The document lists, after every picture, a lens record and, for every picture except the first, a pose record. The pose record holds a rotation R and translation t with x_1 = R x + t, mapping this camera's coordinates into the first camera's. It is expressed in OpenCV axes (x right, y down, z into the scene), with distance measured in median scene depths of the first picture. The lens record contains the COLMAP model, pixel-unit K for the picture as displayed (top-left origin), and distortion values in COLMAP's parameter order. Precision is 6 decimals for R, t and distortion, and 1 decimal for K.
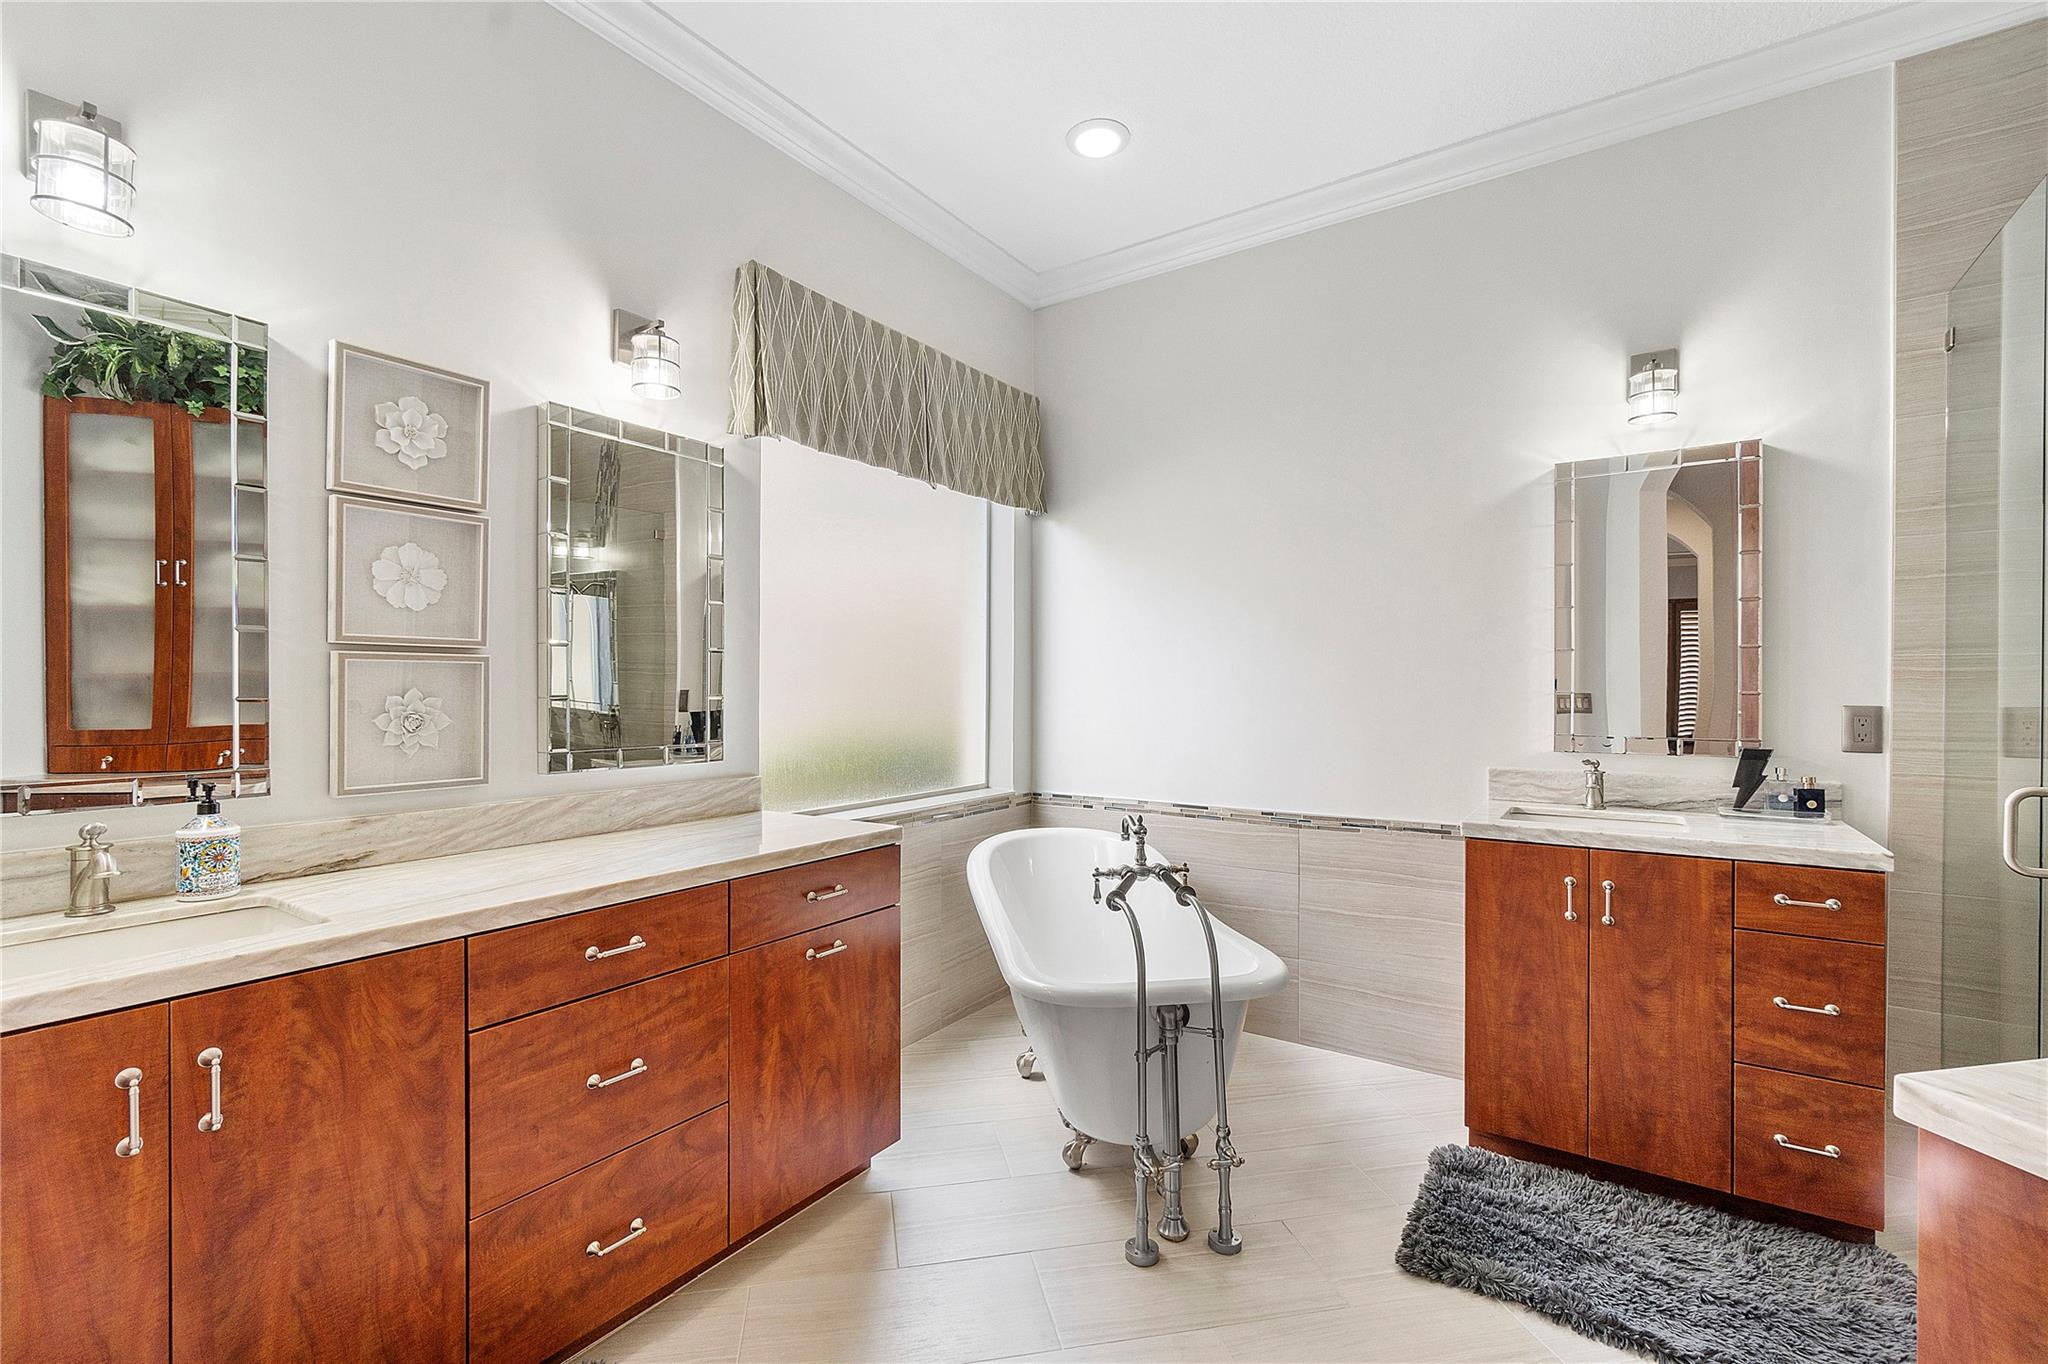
lens RADIAL K [[883.6, 0, 1021.4], [0, 883.6, 689.4], [0, 0, 1]] dist [-0.006543, 0.001735]
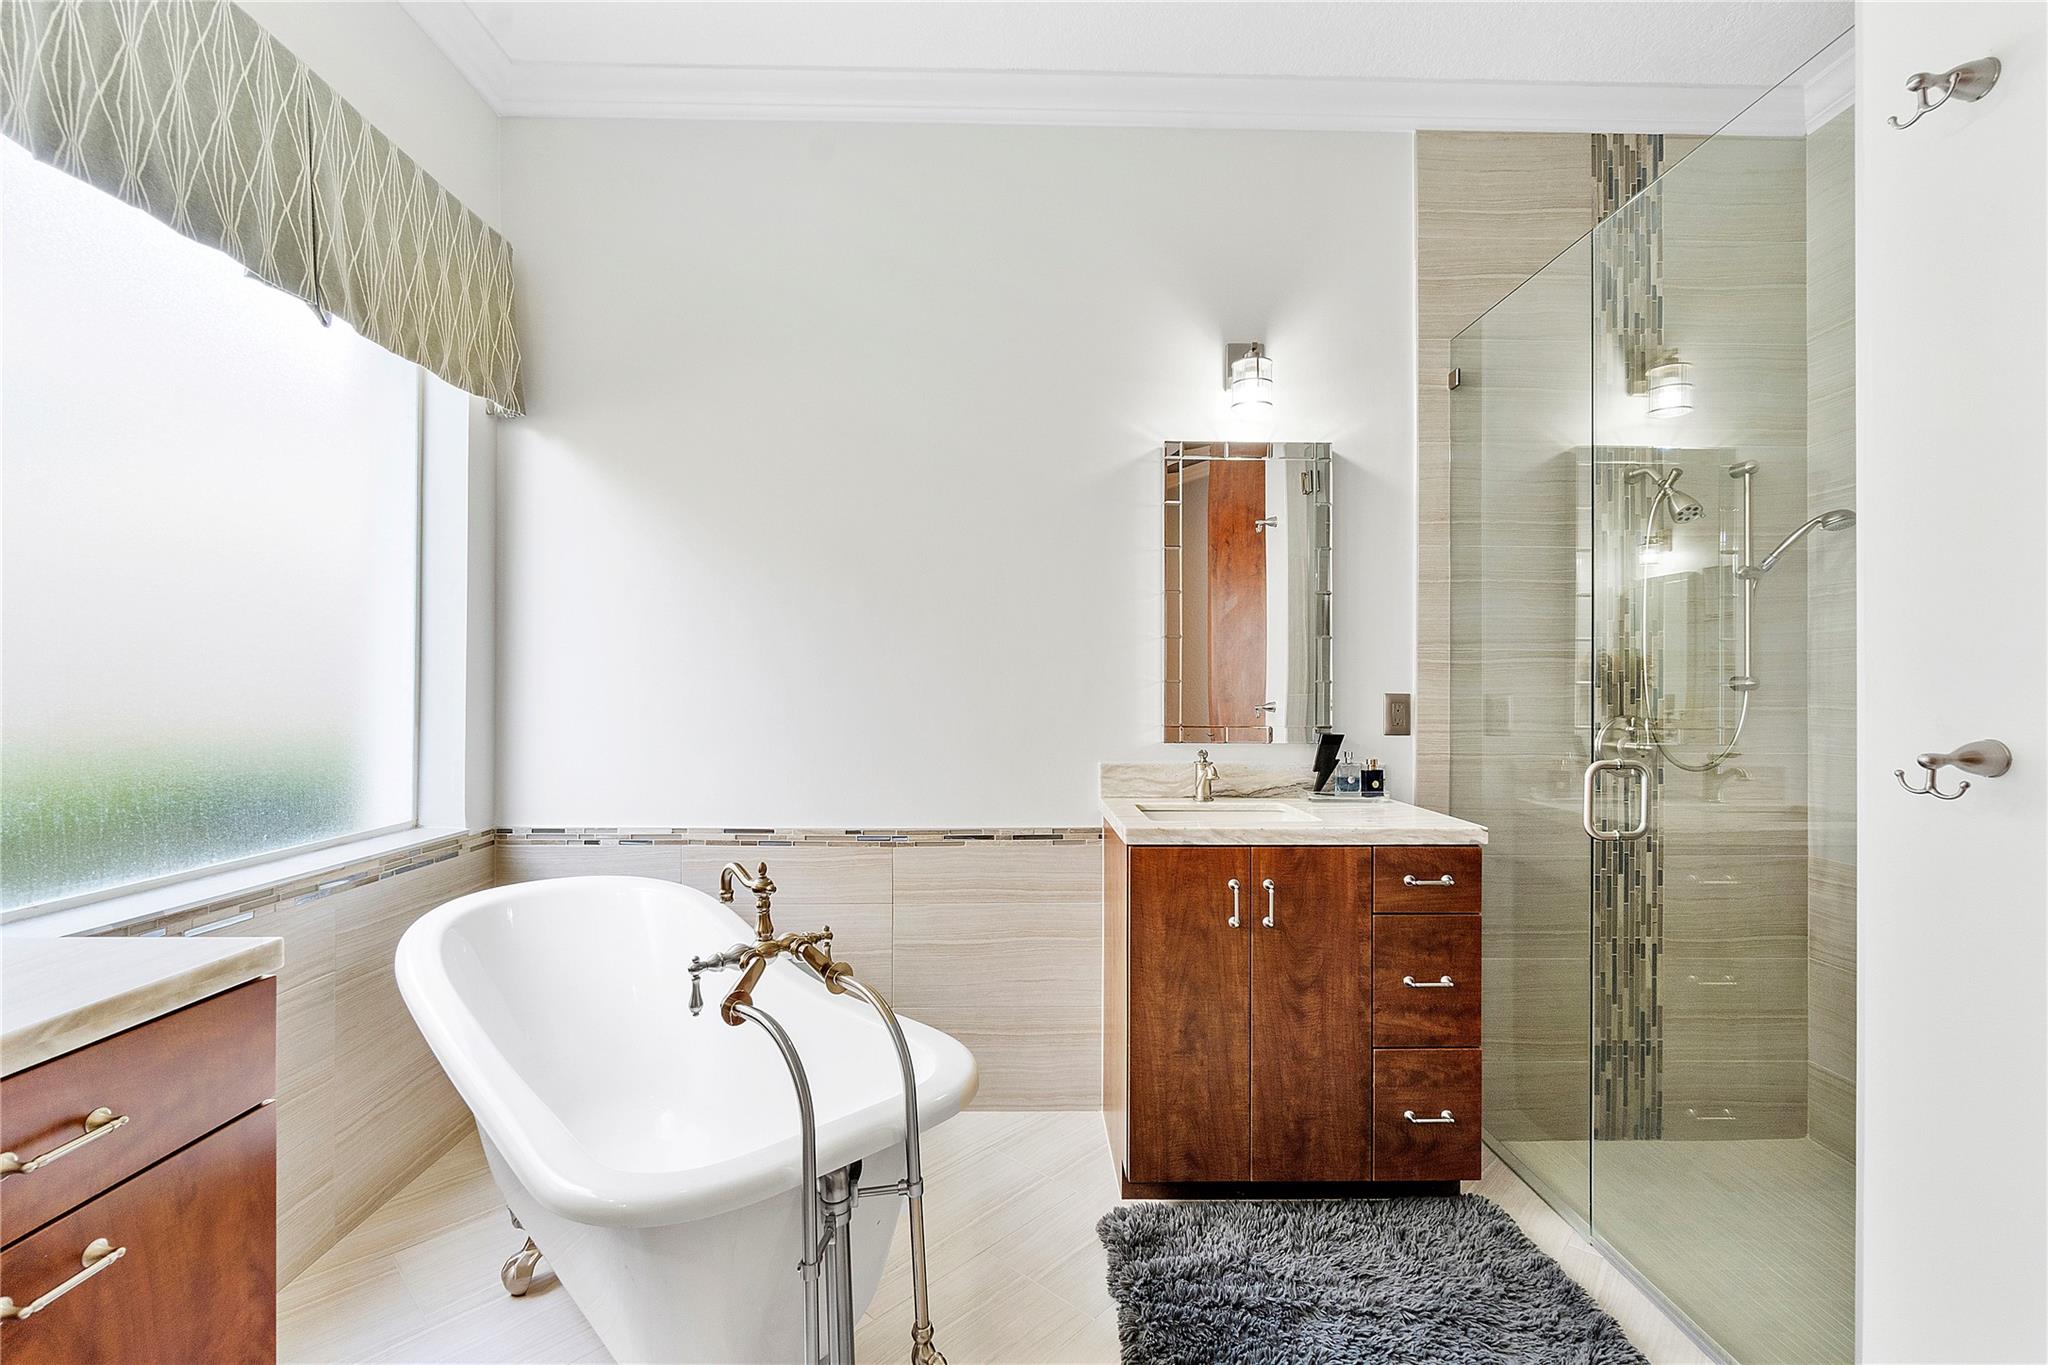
lens RADIAL K [[883.6, 0, 1025.0], [0, 883.6, 687.9], [0, 0, 1]] dist [-0.006543, 0.001735]
pose [[0.813726, 0.004665, 0.581229, -0.083441], [-0.004314, 0.999989, -0.001985, 0.015887], [-0.581232, -0.000892, 0.813737, 0.364054]]
